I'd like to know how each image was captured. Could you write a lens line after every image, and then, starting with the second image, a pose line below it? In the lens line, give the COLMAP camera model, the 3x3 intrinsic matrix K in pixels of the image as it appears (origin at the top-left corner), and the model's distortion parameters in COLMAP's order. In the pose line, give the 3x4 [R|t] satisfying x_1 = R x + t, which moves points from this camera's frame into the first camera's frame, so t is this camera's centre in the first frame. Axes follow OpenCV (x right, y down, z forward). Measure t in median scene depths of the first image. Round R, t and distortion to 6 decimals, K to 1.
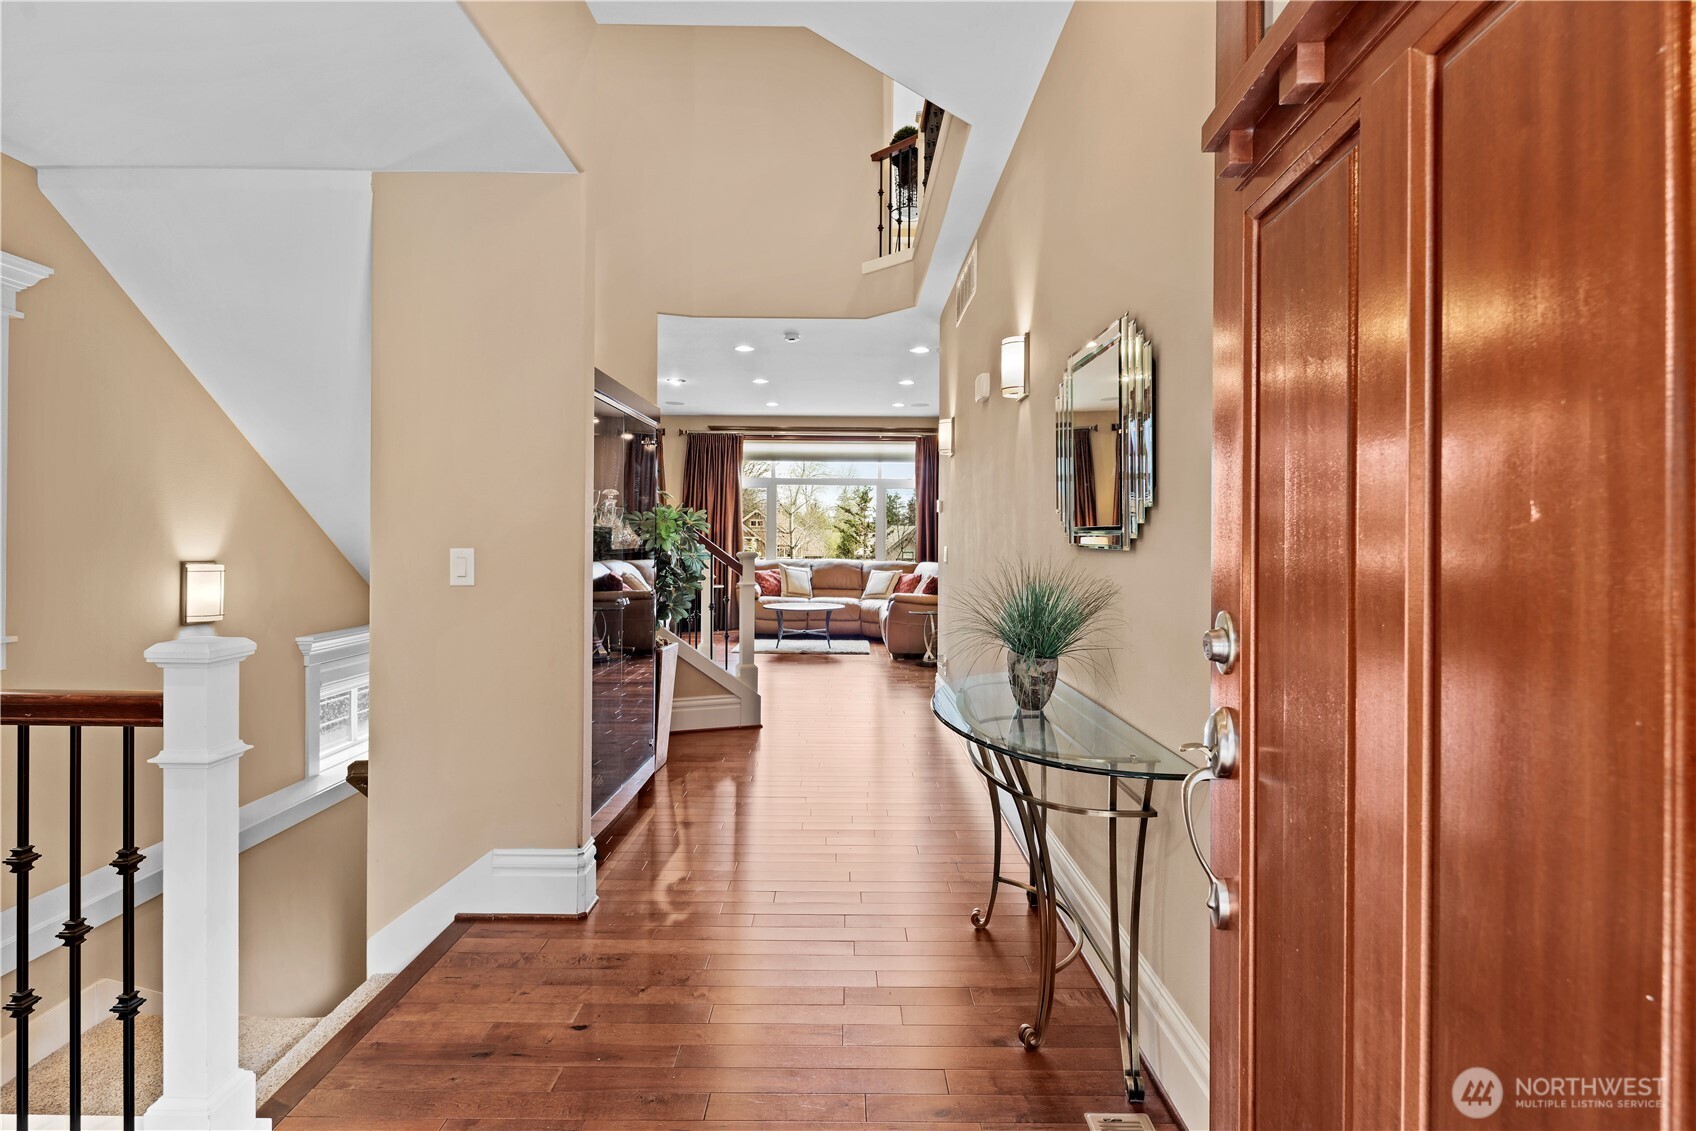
lens RADIAL K [[844.7, 0, 845.9], [0, 844.7, 552.1], [0, 0, 1]] dist [0.000037, -0.000001]
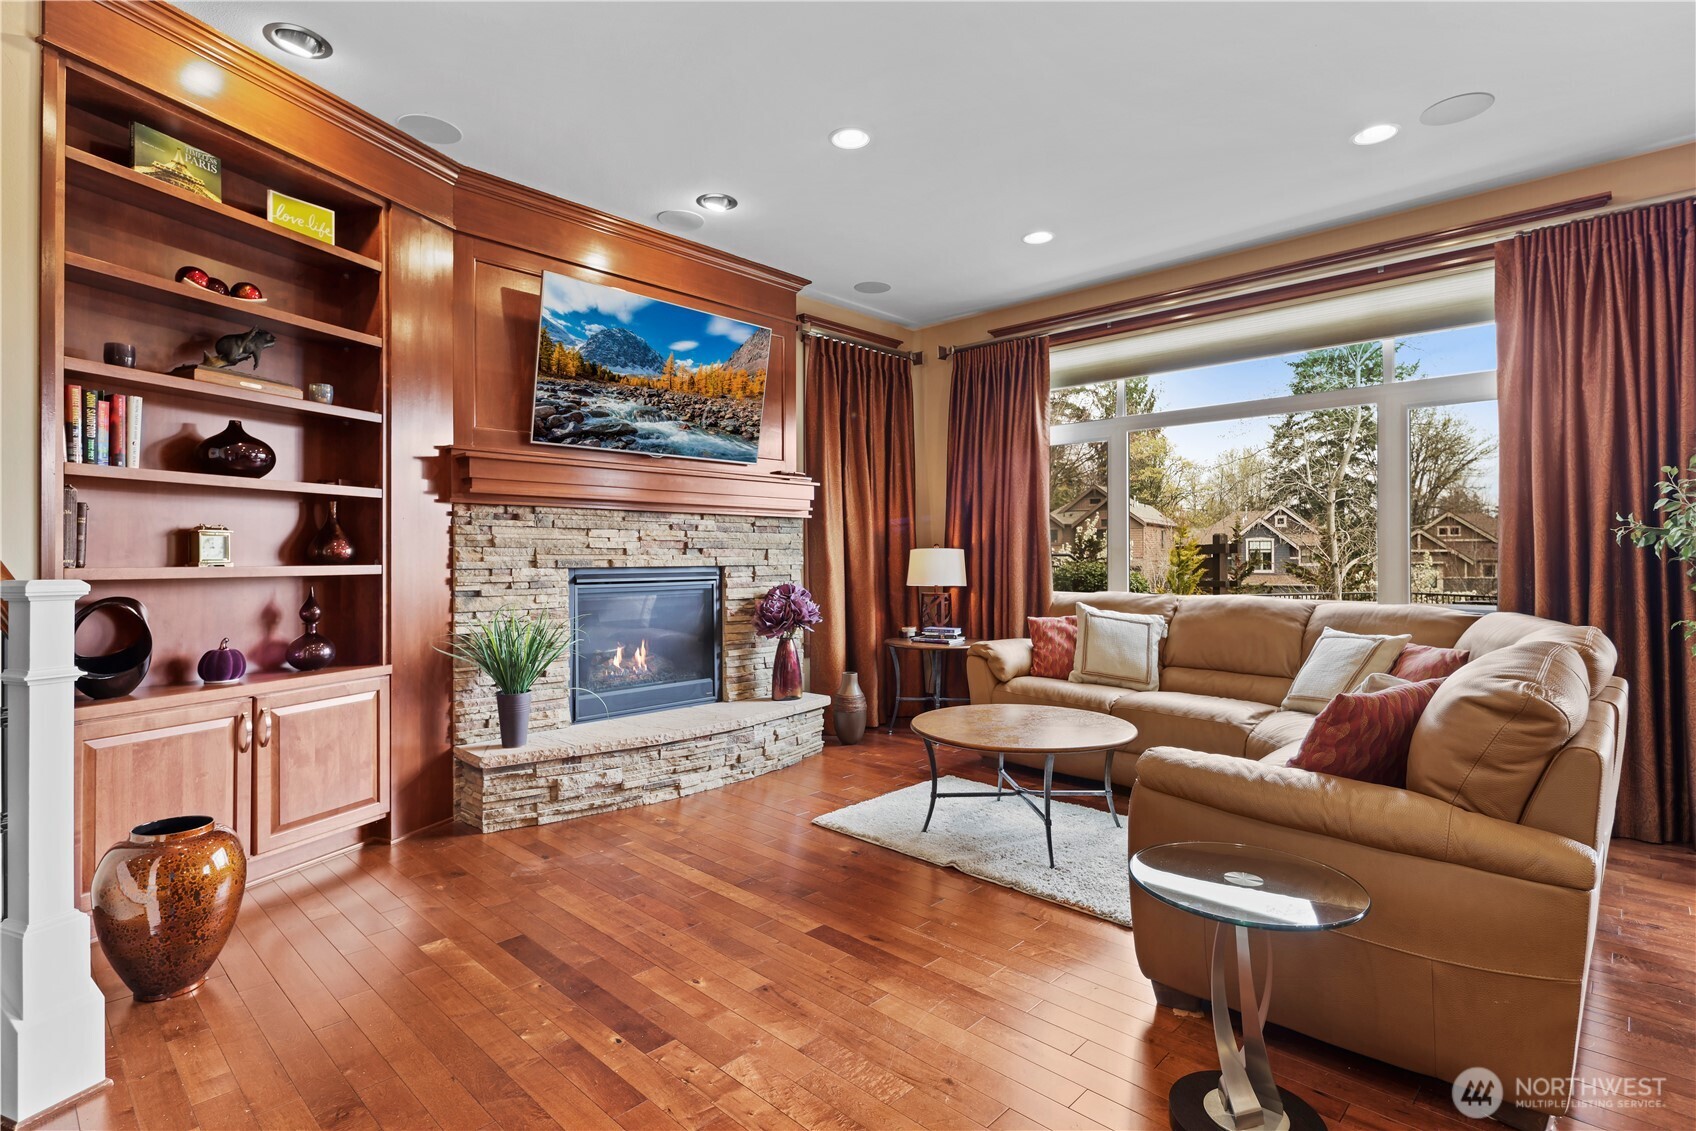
lens RADIAL K [[841.1, 0, 850.9], [0, 841.1, 553.2], [0, 0, 1]] dist [0.003461, -0.006947]
pose [[0.724211, -0.008943, -0.689520, 0.135888], [-0.003258, 0.999860, -0.016390, -0.004517], [0.689571, 0.014116, 0.724081, 0.609731]]
